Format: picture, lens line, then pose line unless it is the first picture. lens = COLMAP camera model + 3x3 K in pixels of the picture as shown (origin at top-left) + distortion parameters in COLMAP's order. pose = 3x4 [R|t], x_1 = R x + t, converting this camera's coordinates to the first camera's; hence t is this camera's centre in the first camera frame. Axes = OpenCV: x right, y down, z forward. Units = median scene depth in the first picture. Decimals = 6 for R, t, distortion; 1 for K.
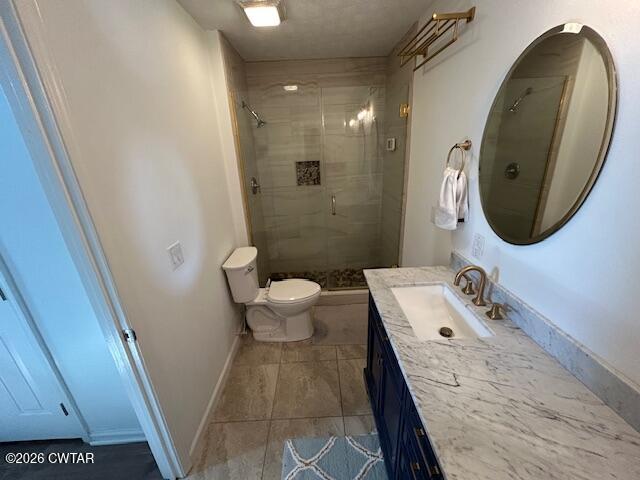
lens RADIAL K [[258.6, 0, 320.0], [0, 258.6, 240.0], [0, 0, 1]] dist [-0.002352, -0.000065]
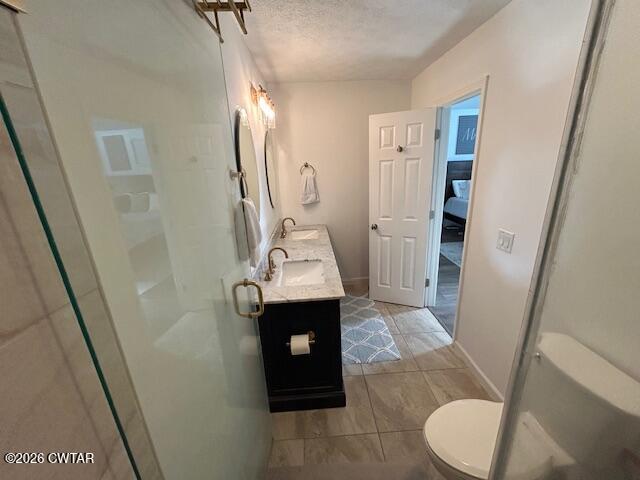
lens RADIAL K [[258.6, 0, 320.0], [0, 258.6, 240.0], [0, 0, 1]] dist [-0.002352, -0.000065]
pose [[-0.995417, 0.095132, 0.009693, 0.239686], [0.081706, 0.793490, 0.603074, -0.645126], [0.049681, 0.601103, -0.797626, 1.697478]]
